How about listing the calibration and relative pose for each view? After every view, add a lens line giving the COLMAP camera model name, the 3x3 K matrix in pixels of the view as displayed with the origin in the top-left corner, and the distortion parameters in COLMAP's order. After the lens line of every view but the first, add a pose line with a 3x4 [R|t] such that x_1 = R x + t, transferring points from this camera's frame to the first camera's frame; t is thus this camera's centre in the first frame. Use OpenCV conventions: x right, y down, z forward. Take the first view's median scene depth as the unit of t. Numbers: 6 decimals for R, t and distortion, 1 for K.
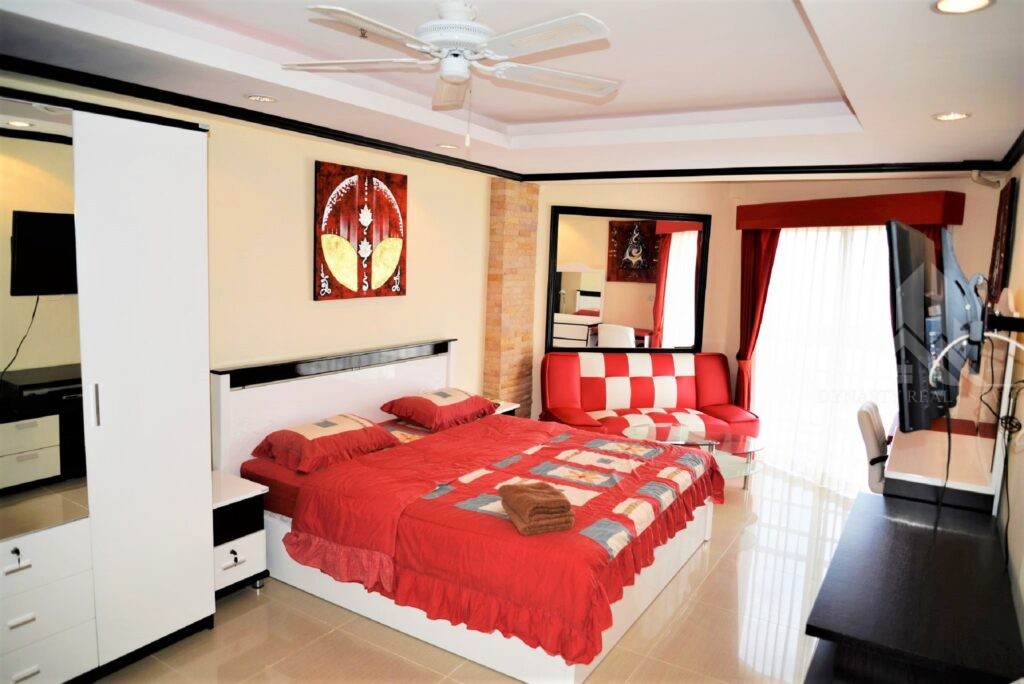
lens RADIAL K [[694.1, 0, 510.7], [0, 694.1, 340.0], [0, 0, 1]] dist [-0.007285, -0.001513]
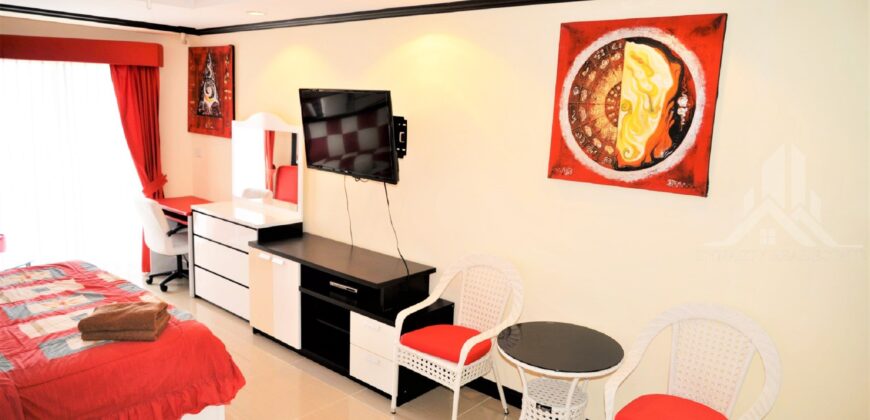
lens RADIAL K [[584.9, 0, 435.5], [0, 584.9, 213.2], [0, 0, 1]] dist [-0.049232, 0.007063]
pose [[0.143022, -0.206292, 0.967981, -0.523284], [0.077751, 0.977355, 0.196802, -0.055729], [-0.986661, 0.047114, 0.155823, 0.235646]]
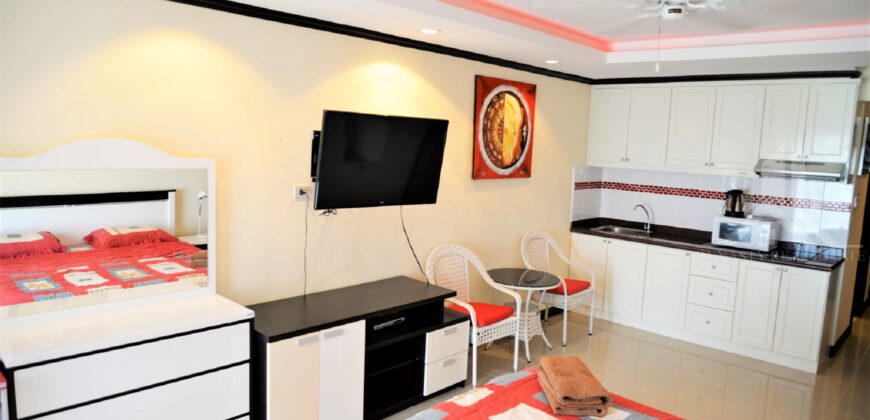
lens RADIAL K [[584.9, 0, 439.5], [0, 584.9, 209.2], [0, 0, 1]] dist [-0.049232, 0.007063]
pose [[-0.980075, -0.105175, 0.168495, 0.066355], [-0.061830, 0.967701, 0.244402, -0.145767], [-0.188758, 0.229114, -0.954923, 1.214673]]
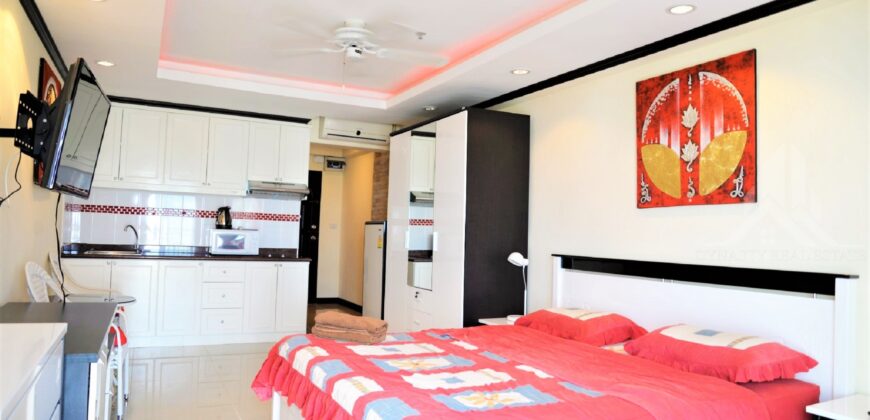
lens RADIAL K [[584.9, 0, 435.0], [0, 584.9, 207.2], [0, 0, 1]] dist [-0.049232, 0.007063]
pose [[-0.508225, -0.101317, -0.855244, 0.601113], [-0.162955, 0.986430, -0.020023, 0.010094], [0.845667, 0.129190, -0.517839, 1.118394]]
